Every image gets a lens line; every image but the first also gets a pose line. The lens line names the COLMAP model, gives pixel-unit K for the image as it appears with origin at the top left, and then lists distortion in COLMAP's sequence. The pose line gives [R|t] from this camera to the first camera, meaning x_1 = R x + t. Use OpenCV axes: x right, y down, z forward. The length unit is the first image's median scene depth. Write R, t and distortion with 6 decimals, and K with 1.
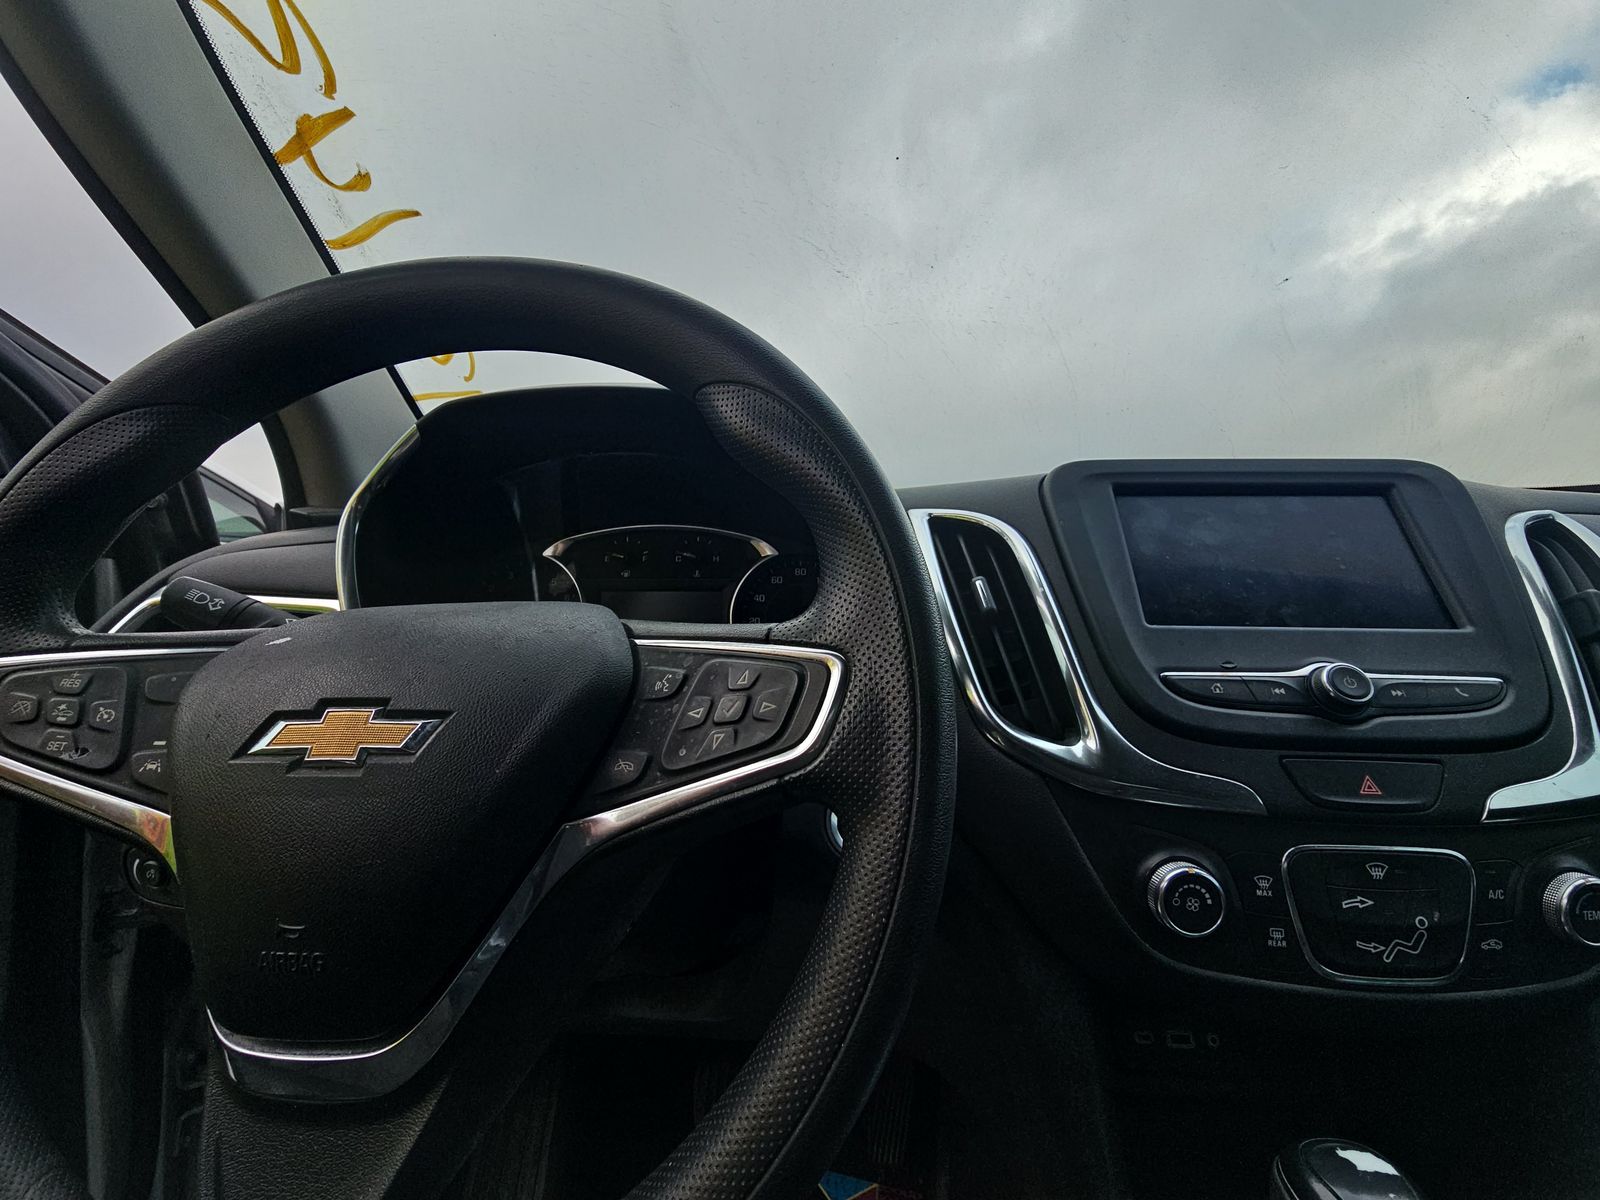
lens RADIAL K [[661.5, 0, 800.0], [0, 661.5, 600.0], [0, 0, 1]] dist [0.019549, -0.017896]
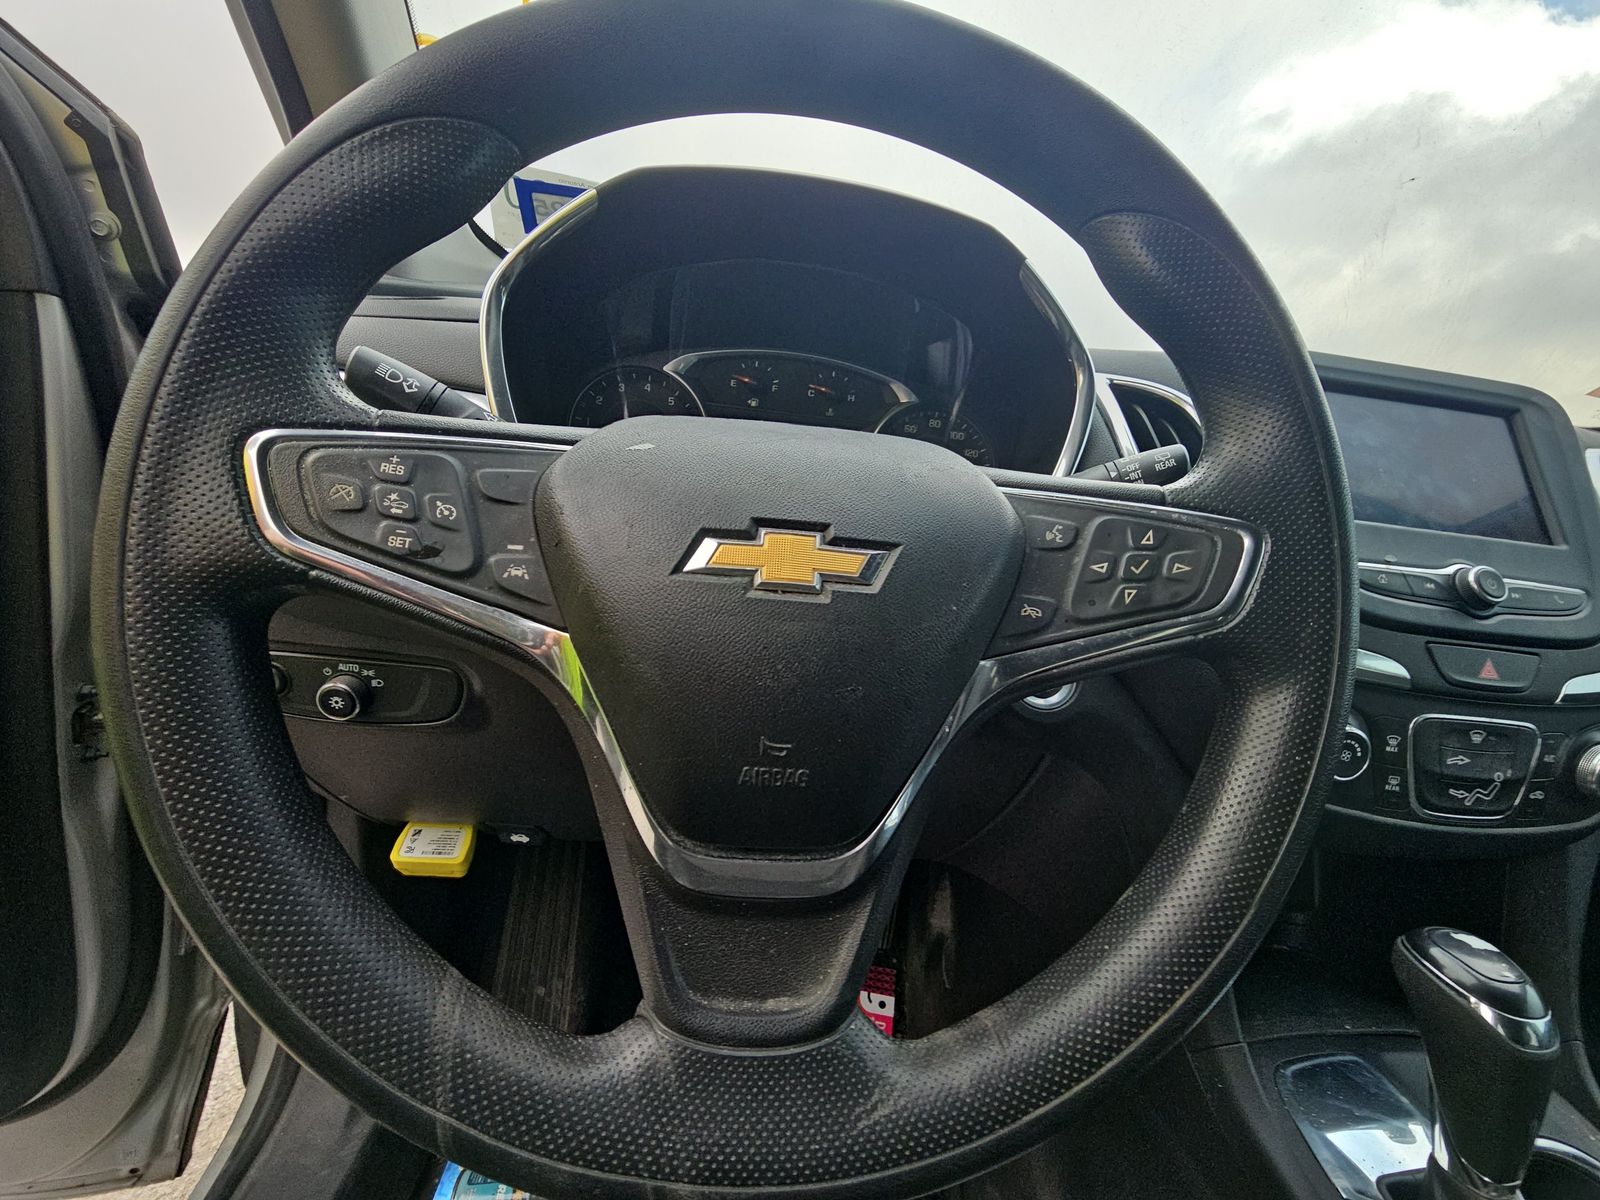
lens RADIAL K [[661.5, 0, 800.0], [0, 661.5, 600.0], [0, 0, 1]] dist [0.019549, -0.017896]
pose [[0.984855, 0.077452, 0.155119, -0.583125], [-0.110377, 0.970038, 0.216435, 0.037745], [-0.133707, -0.230278, 0.963895, 0.048325]]
